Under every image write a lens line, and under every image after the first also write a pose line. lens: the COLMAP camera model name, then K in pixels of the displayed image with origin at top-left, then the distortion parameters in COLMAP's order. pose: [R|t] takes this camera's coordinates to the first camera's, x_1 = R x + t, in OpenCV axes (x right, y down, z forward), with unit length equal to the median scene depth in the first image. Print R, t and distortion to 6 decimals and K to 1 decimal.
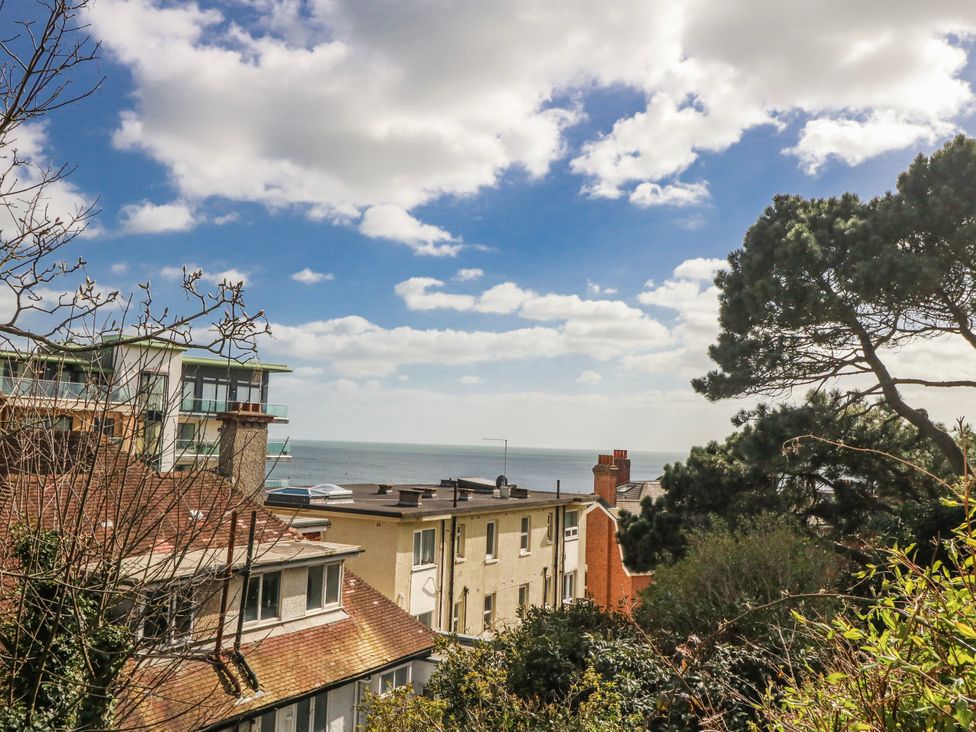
lens RADIAL K [[870.2, 0, 498.1], [0, 870.2, 361.7], [0, 0, 1]] dist [0.007050, 0.002837]
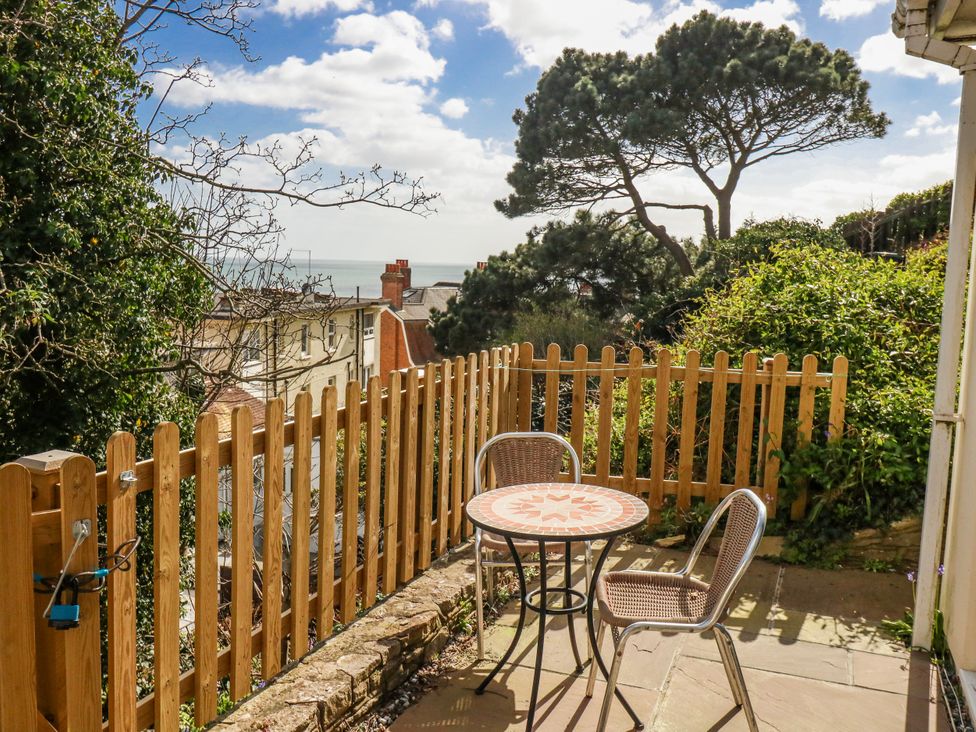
lens RADIAL K [[851.5, 0, 492.3], [0, 851.5, 356.6], [0, 0, 1]] dist [0.003772, 0.005645]
pose [[0.960885, -0.038681, 0.274232, -0.114947], [-0.020352, 0.977658, 0.209212, -0.015549], [-0.276197, -0.206610, 0.938631, -0.169100]]
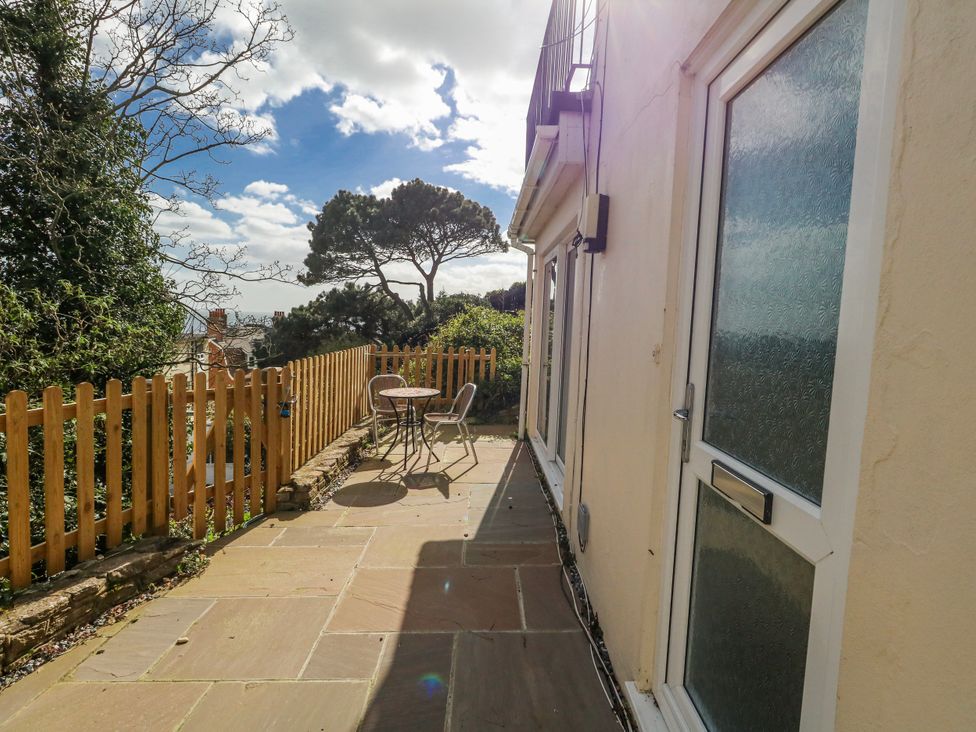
lens RADIAL K [[518.1, 0, 503.4], [0, 518.1, 364.0], [0, 0, 1]] dist [-0.000635, 0.000337]
pose [[0.766922, -0.054034, 0.639462, -0.191965], [-0.077038, 0.981491, 0.175328, -0.024363], [-0.637100, -0.183725, 0.748564, -0.261250]]
